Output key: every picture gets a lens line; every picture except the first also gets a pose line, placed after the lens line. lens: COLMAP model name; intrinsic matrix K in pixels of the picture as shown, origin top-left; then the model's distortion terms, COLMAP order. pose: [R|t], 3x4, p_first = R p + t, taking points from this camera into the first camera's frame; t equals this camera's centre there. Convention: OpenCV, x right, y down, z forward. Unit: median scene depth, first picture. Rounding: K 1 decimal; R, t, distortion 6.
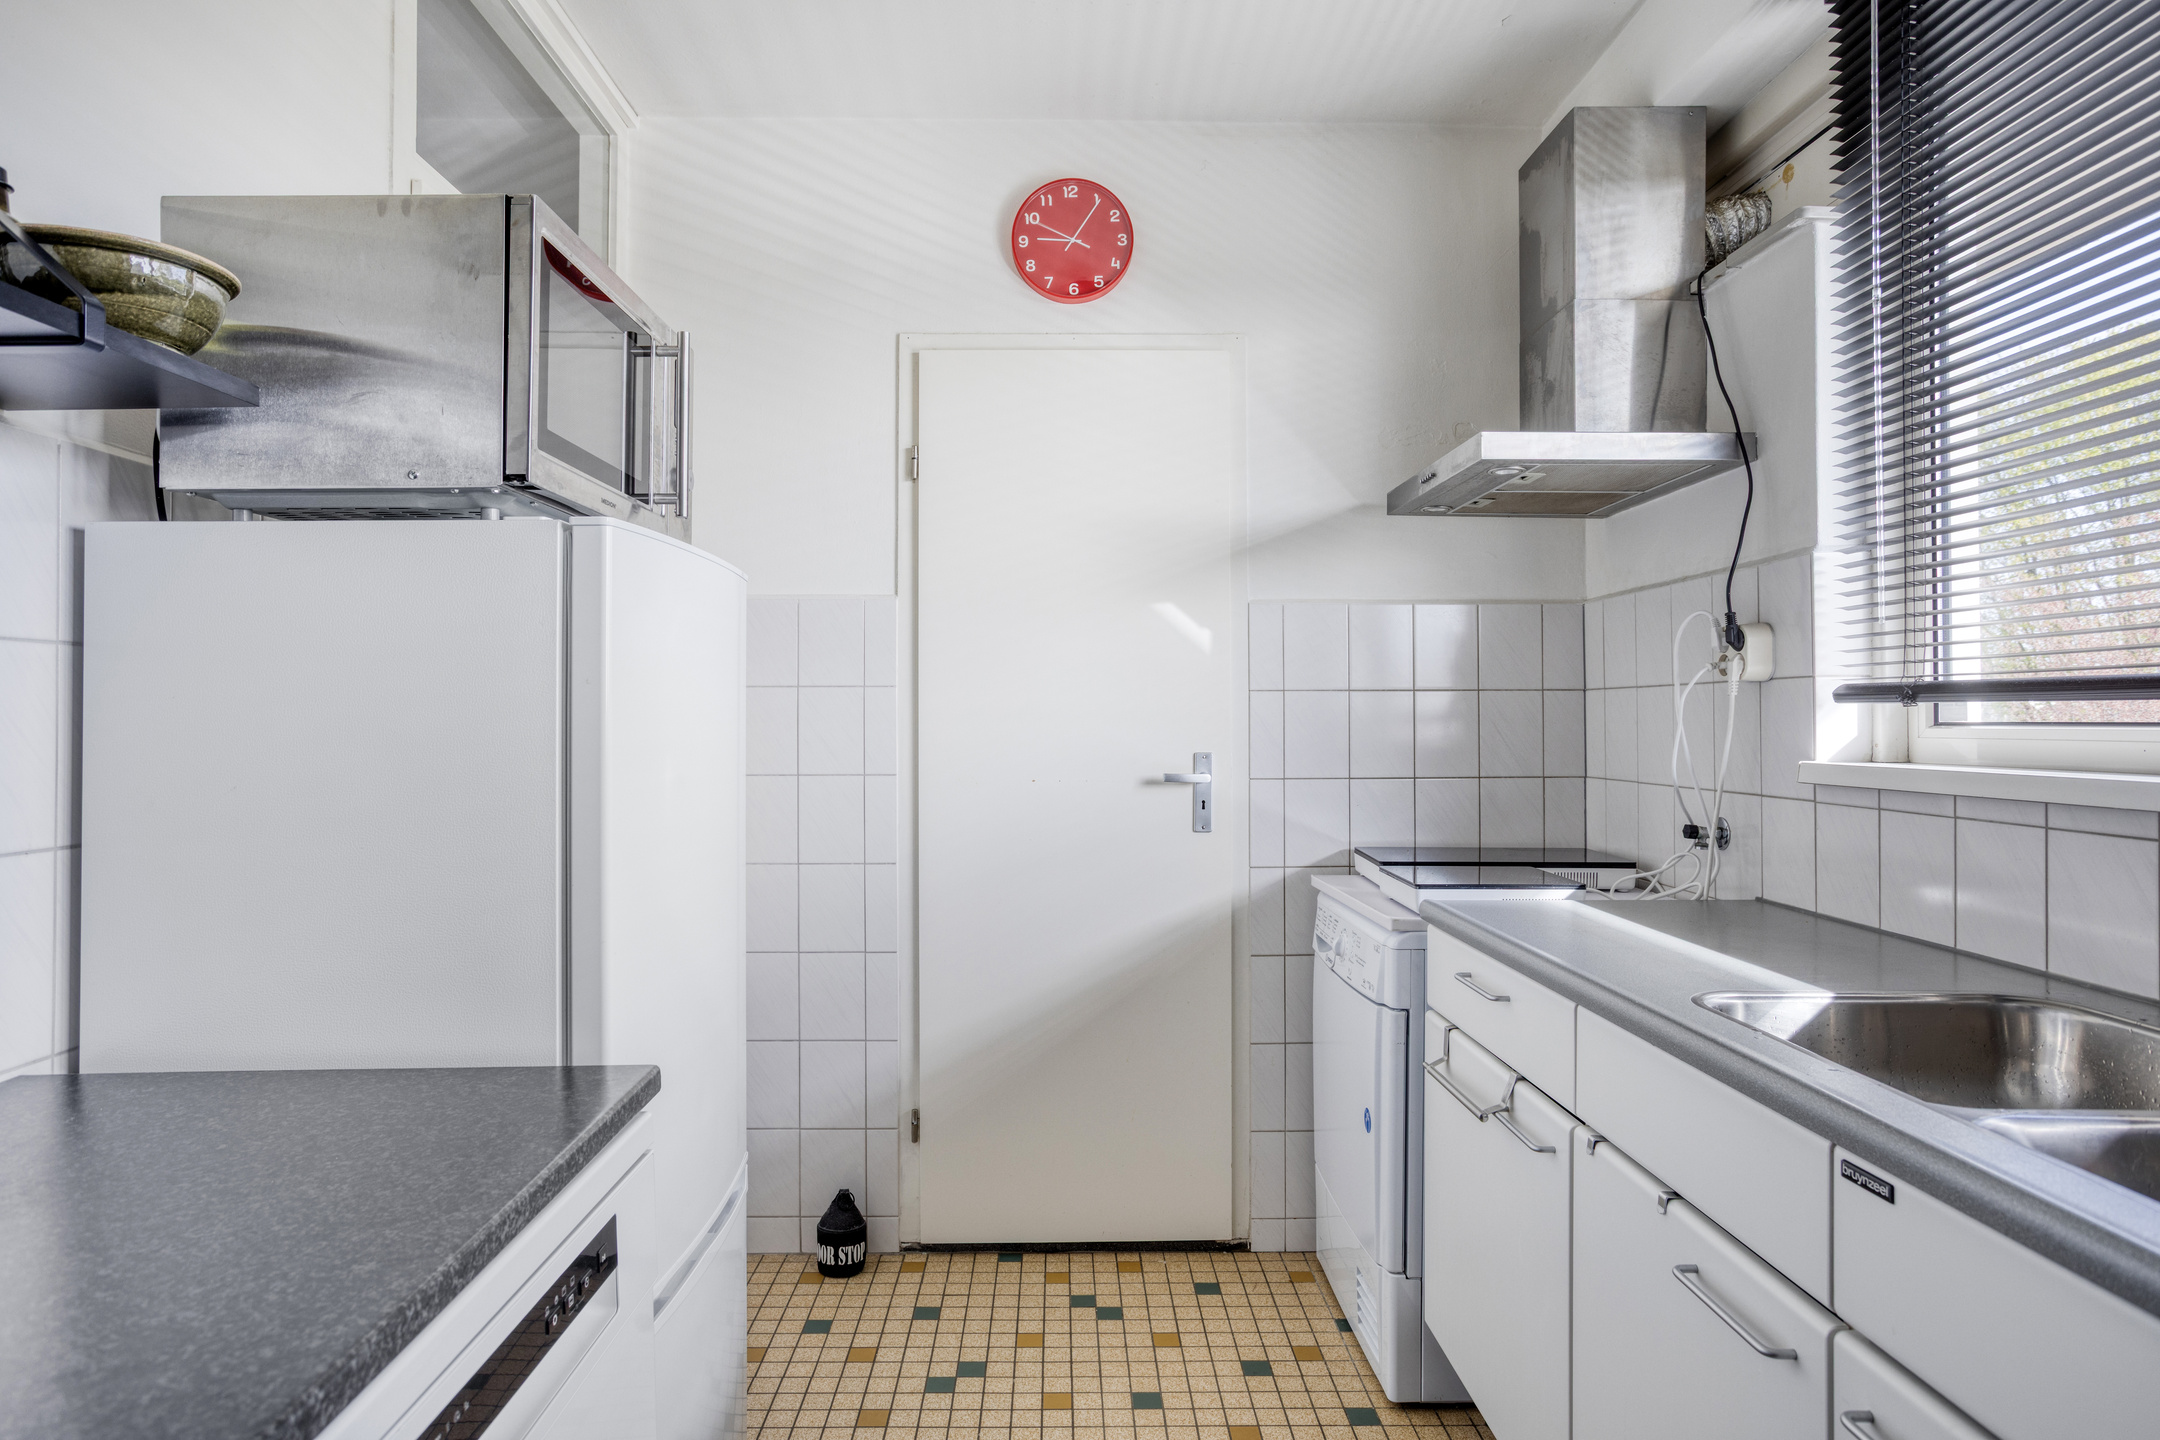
lens RADIAL K [[1220.9, 0, 1075.9], [0, 1220.9, 718.4], [0, 0, 1]] dist [-0.021785, 0.000270]
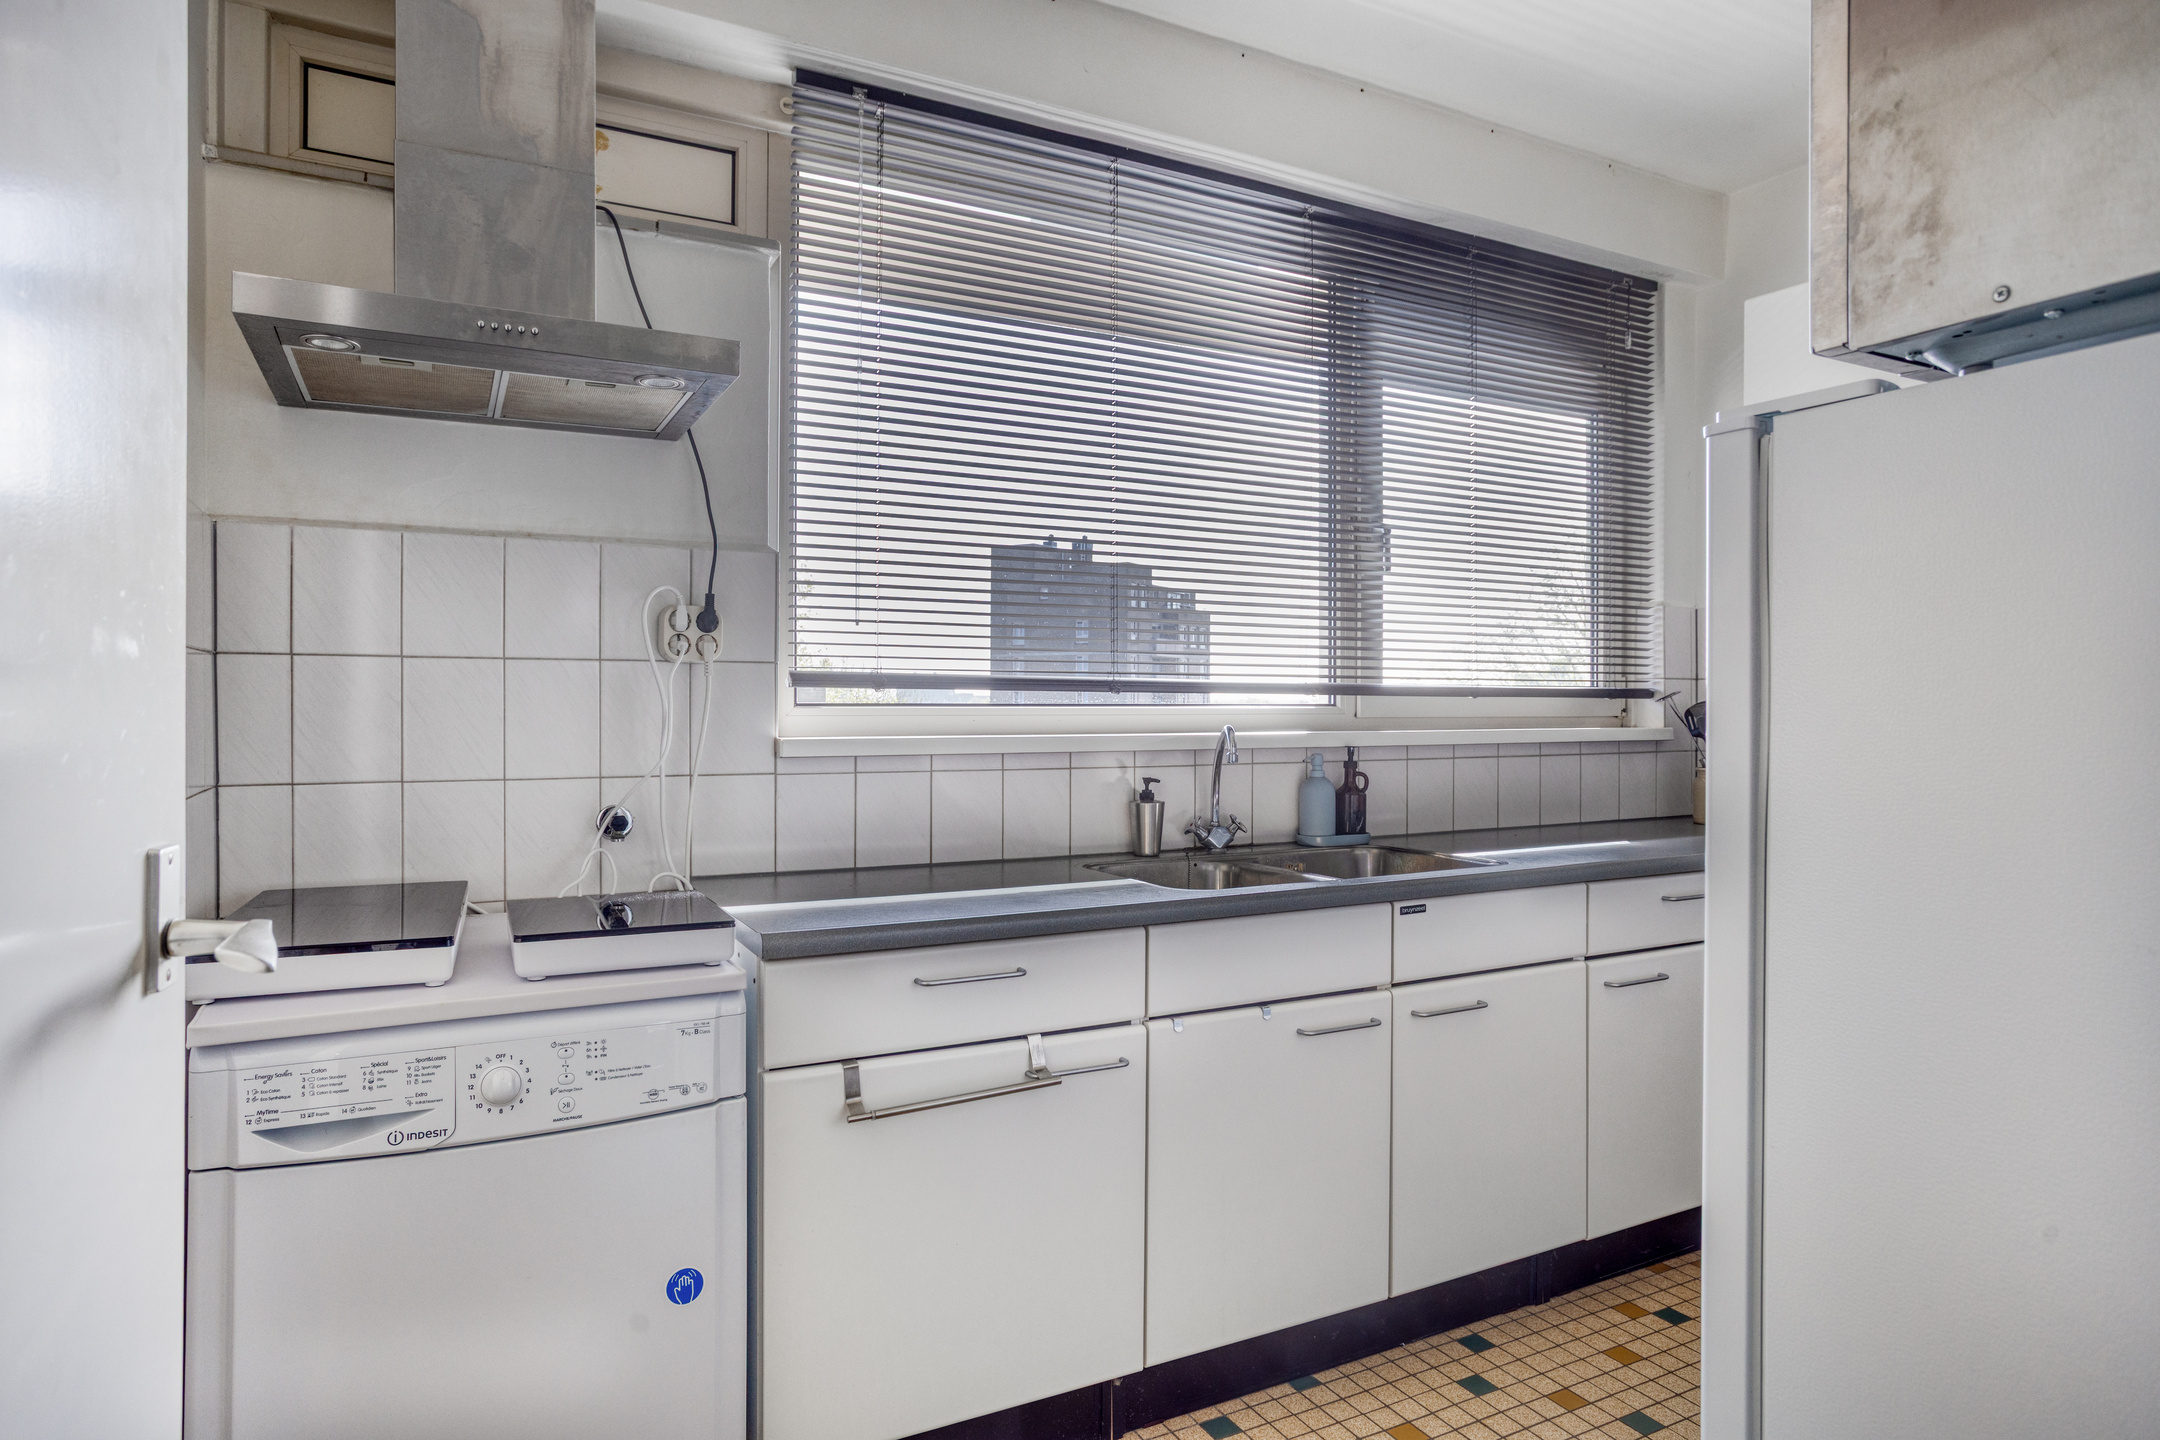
lens RADIAL K [[1220.9, 0, 1078.0], [0, 1220.9, 716.5], [0, 0, 1]] dist [-0.021785, 0.000270]
pose [[-0.442824, -0.007071, 0.896581, -0.658619], [-0.005319, 0.999972, 0.005260, 0.009614], [-0.896593, -0.002439, -0.442849, 1.539879]]
